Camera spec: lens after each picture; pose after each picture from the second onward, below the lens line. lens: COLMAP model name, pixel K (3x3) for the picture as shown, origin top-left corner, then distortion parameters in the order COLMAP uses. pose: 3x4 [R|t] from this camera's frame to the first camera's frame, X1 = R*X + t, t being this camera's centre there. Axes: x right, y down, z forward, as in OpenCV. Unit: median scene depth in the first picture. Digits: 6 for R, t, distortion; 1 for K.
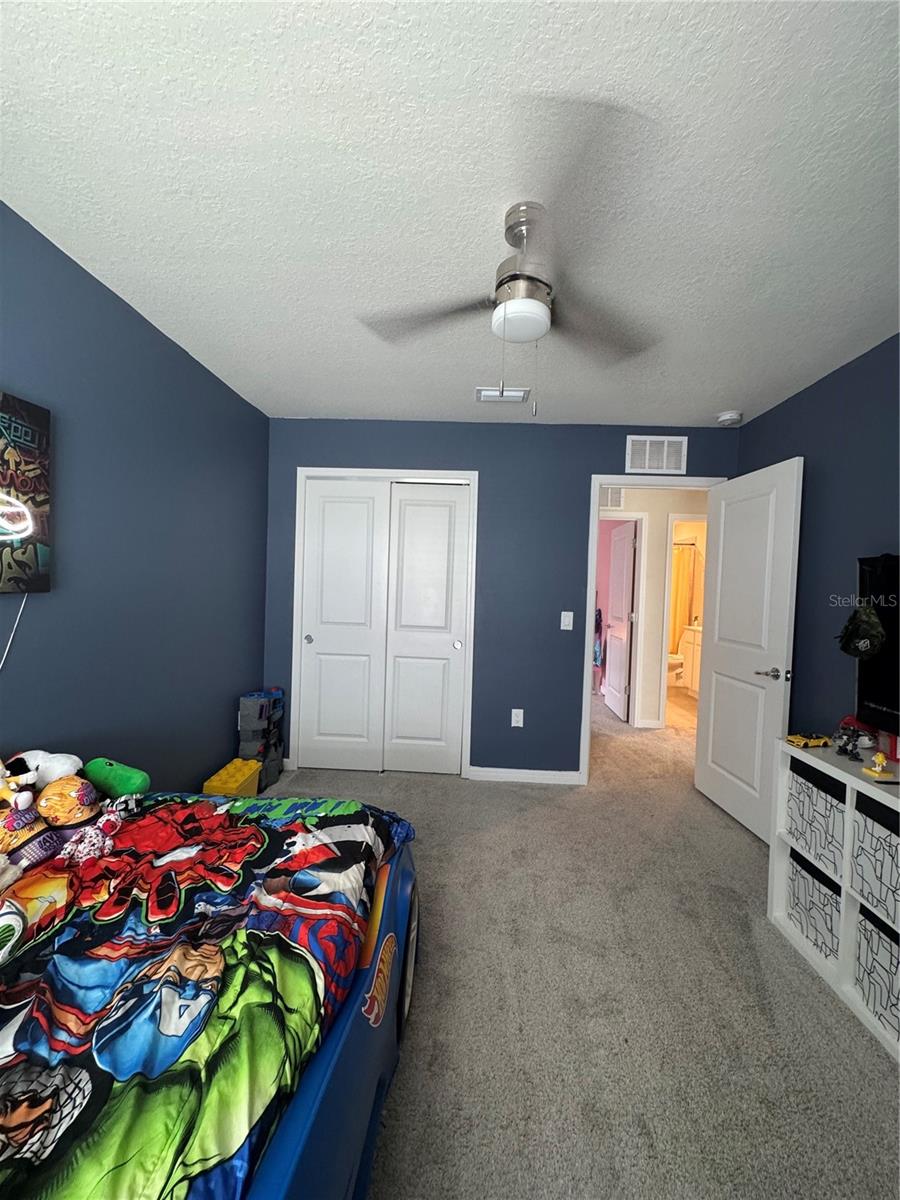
lens RADIAL K [[483.2, 0, 448.3], [0, 483.2, 601.4], [0, 0, 1]] dist [0.001036, 0.000509]
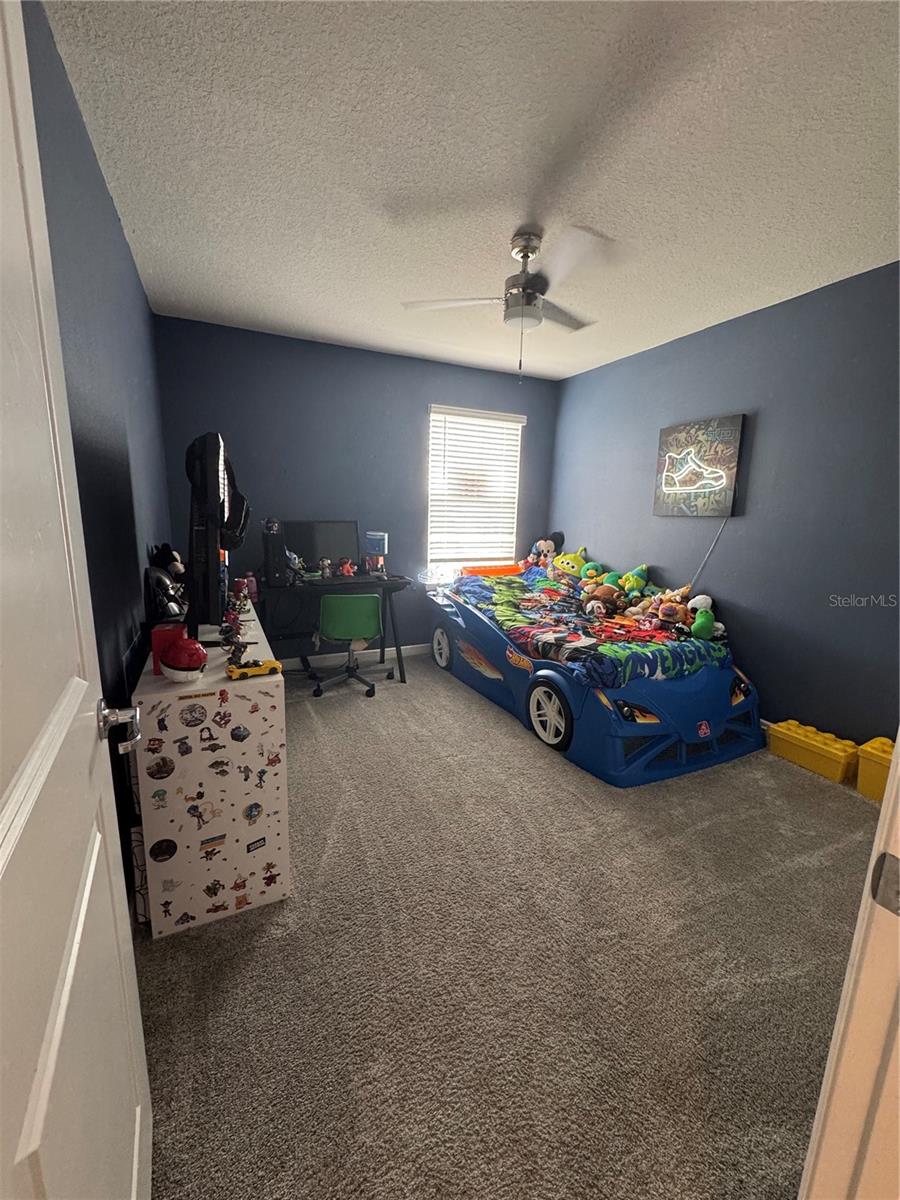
lens RADIAL K [[483.2, 0, 447.3], [0, 483.2, 598.3], [0, 0, 1]] dist [0.001036, 0.000509]
pose [[-0.871152, 0.037490, -0.489581, 1.051140], [-0.074036, 0.975652, 0.206450, -0.017318], [0.485400, 0.216096, -0.847165, 2.168169]]
